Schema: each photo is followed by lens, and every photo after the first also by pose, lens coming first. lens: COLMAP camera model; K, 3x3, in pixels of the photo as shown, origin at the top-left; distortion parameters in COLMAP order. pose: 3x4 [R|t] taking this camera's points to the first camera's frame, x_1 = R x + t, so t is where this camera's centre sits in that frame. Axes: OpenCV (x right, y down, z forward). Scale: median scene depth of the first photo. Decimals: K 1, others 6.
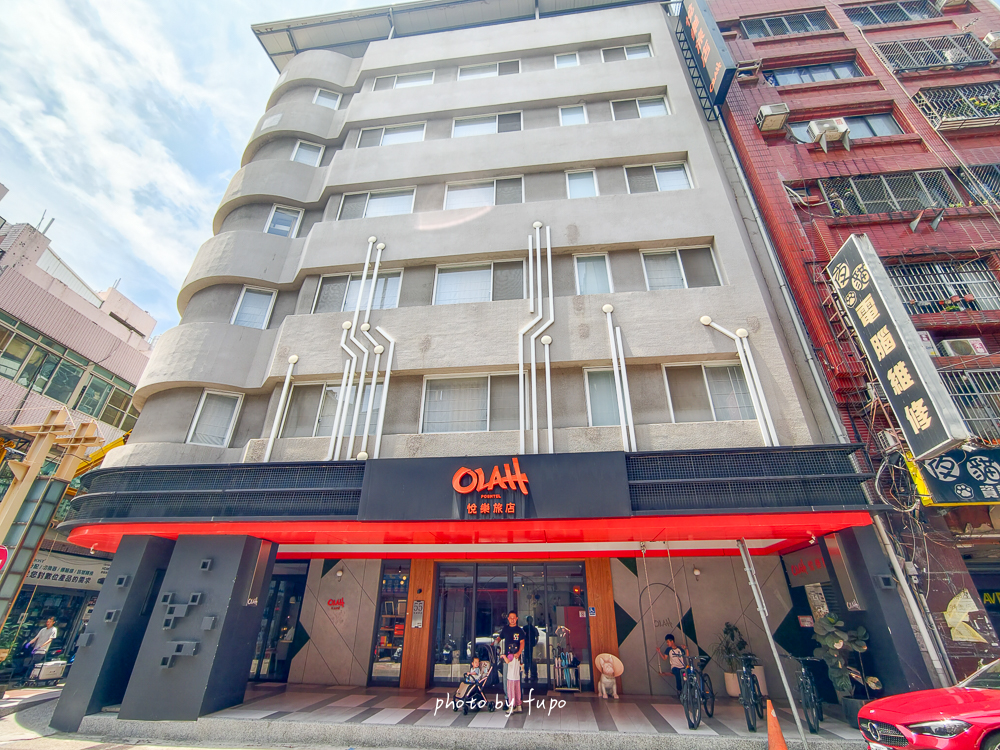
lens RADIAL K [[443.5, 0, 505.1], [0, 443.5, 376.1], [0, 0, 1]] dist [-0.012858, 0.003133]
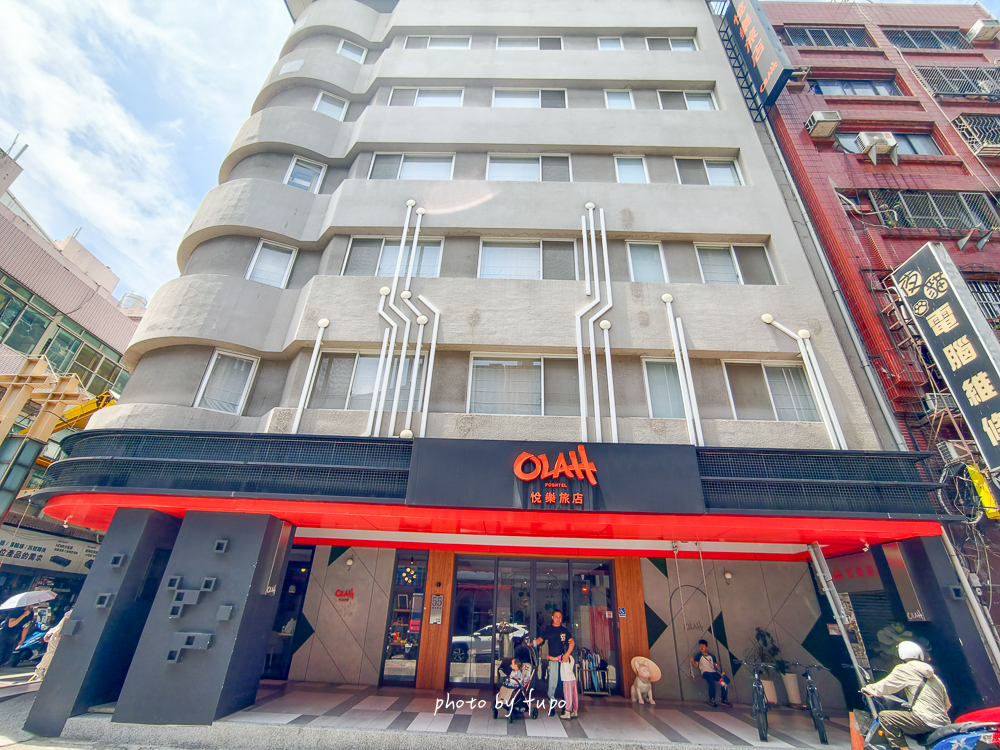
lens RADIAL K [[443.5, 0, 497.9], [0, 443.5, 375.2], [0, 0, 1]] dist [-0.012858, 0.003133]
pose [[0.993930, 0.075418, 0.080098, -0.185077], [-0.075793, 0.997122, 0.001649, 0.038607], [-0.079743, -0.007710, 0.996786, 0.070116]]
